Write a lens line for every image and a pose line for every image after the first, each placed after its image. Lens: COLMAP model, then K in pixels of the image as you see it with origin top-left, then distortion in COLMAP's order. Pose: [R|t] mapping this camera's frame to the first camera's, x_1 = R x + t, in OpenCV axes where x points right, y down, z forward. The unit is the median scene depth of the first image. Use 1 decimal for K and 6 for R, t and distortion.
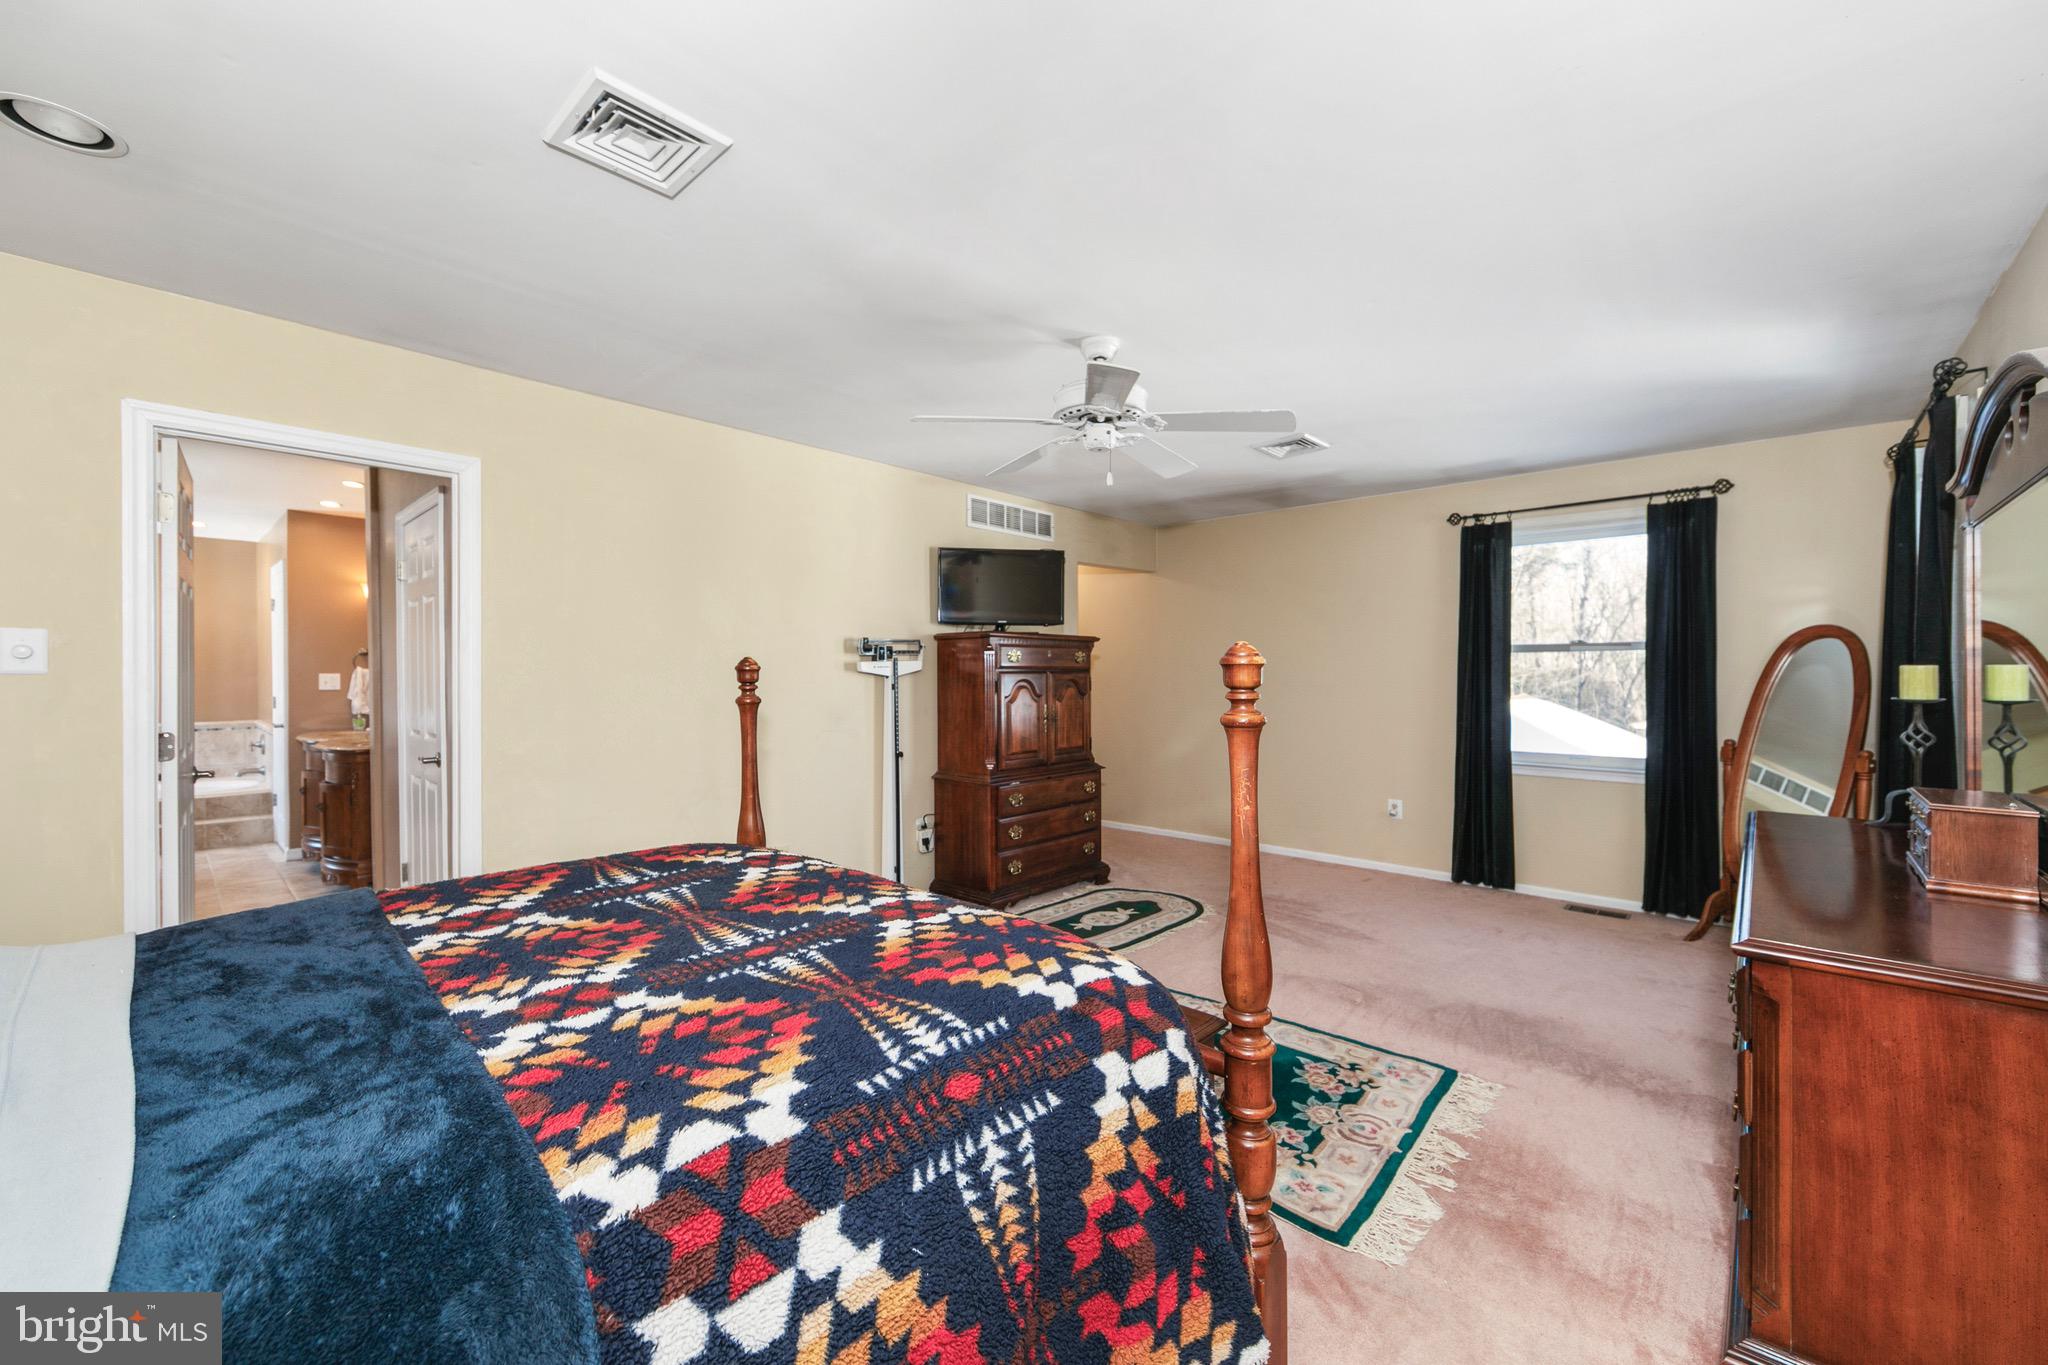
lens RADIAL K [[808.3, 0, 1028.2], [0, 808.3, 676.4], [0, 0, 1]] dist [-0.006551, 0.000933]
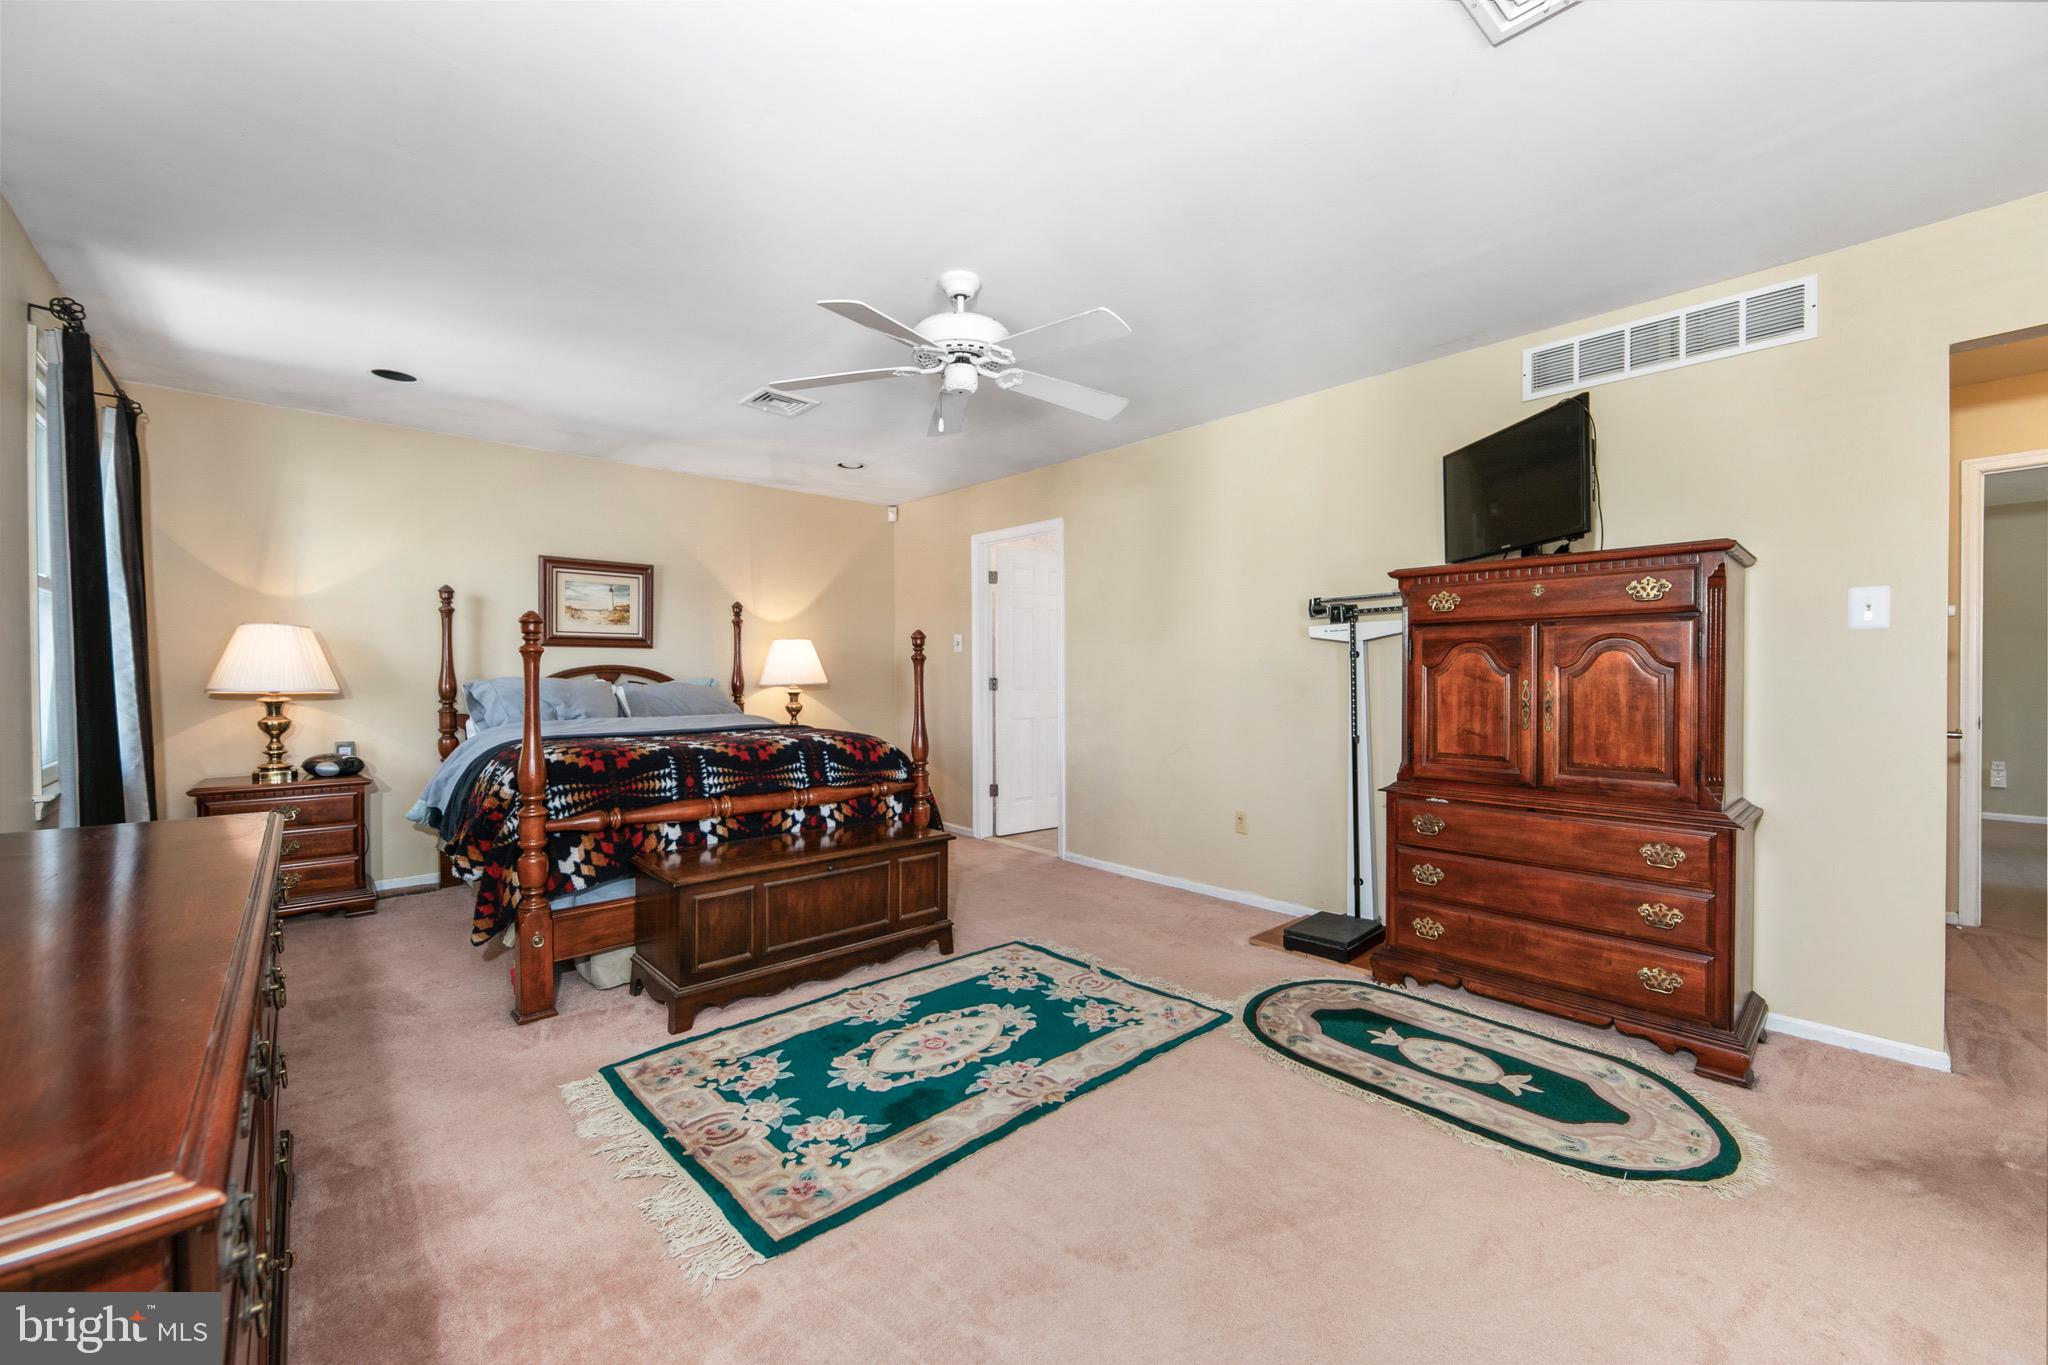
lens RADIAL K [[808.3, 0, 1027.3], [0, 808.3, 685.5], [0, 0, 1]] dist [-0.006551, 0.000933]
pose [[-0.094137, 0.010151, -0.995507, 0.673262], [-0.006645, 0.999919, 0.010824, 0.037302], [0.995537, 0.007634, -0.094062, 0.758781]]
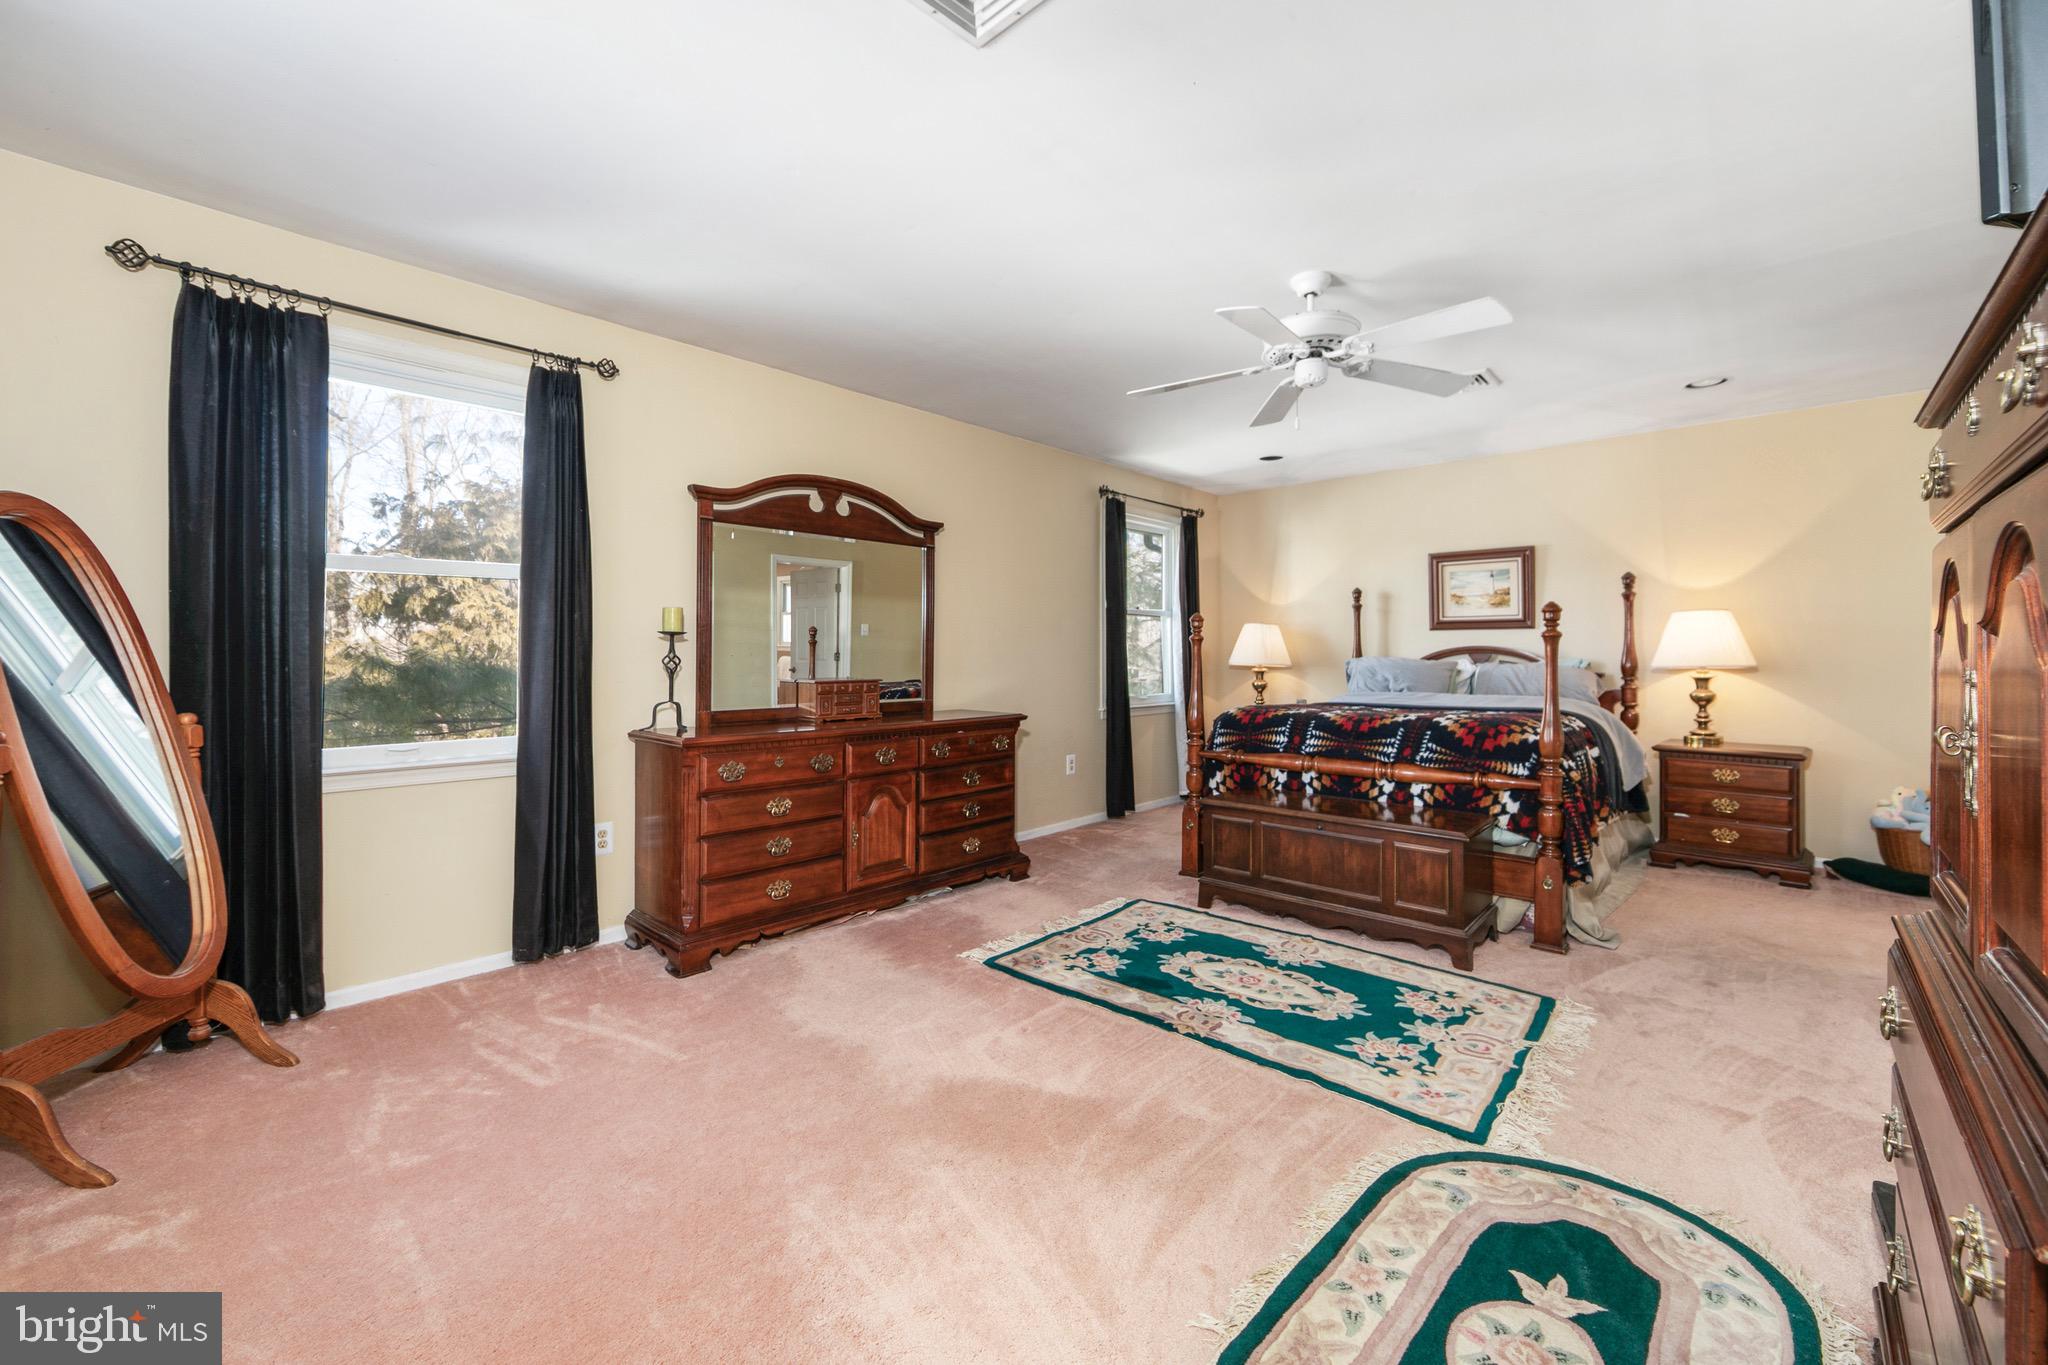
lens RADIAL K [[808.3, 0, 1012.8], [0, 808.3, 641.0], [0, 0, 1]] dist [-0.006551, 0.000933]
pose [[-0.999797, -0.003908, 0.019741, 0.283740], [-0.004085, 0.999951, -0.008963, 0.031256], [-0.019705, -0.009042, -0.999765, 1.307192]]
